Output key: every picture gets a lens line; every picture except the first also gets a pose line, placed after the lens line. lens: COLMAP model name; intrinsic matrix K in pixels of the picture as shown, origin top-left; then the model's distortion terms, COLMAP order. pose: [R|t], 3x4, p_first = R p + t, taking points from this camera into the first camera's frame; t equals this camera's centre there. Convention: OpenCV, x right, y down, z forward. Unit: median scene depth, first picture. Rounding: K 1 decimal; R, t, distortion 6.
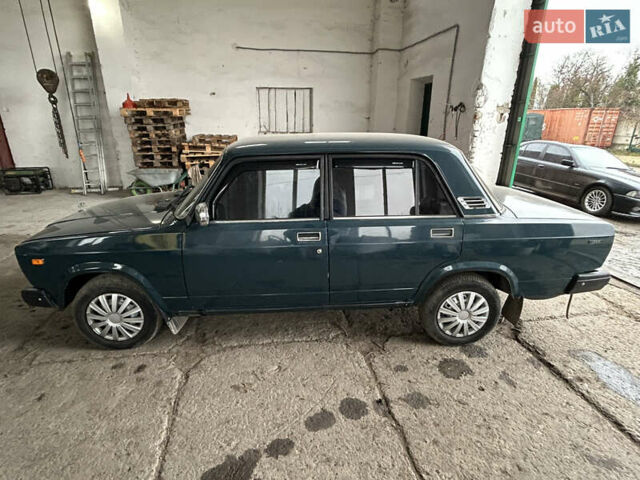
lens RADIAL K [[346.1, 0, 320.0], [0, 346.1, 240.0], [0, 0, 1]] dist [-0.000650, -0.000731]
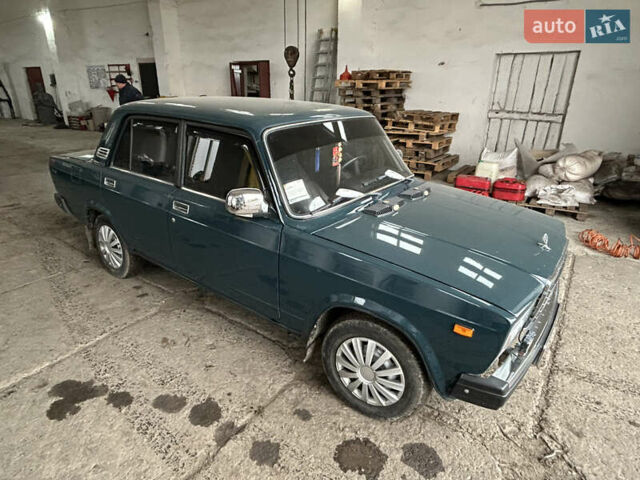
lens RADIAL K [[394.5, 0, 320.0], [0, 394.5, 240.0], [0, 0, 1]] dist [-0.004559, -0.001840]
pose [[0.729129, 0.250886, -0.636732, 0.243494], [-0.243507, 0.964602, 0.101231, -0.031150], [0.639590, 0.081239, 0.764411, 0.114951]]
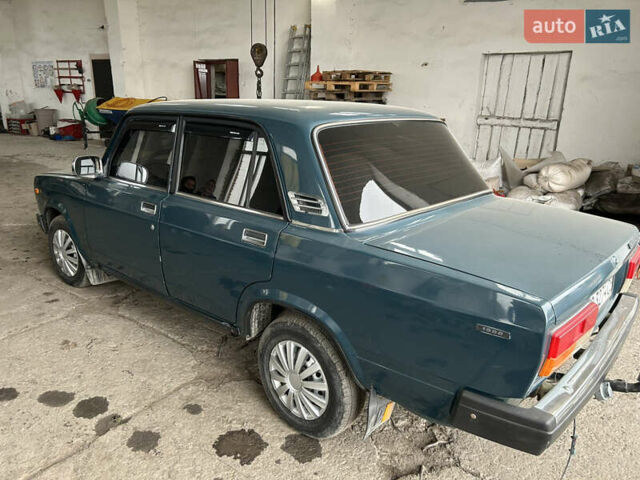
lens RADIAL K [[473.9, 0, 320.0], [0, 473.9, 240.0], [0, 0, 1]] dist [0.021251, -0.005071]
pose [[0.733198, 0.213757, -0.645545, 0.343569], [-0.252294, 0.967065, 0.033669, -0.025915], [0.631481, 0.138181, 0.762980, 0.119924]]
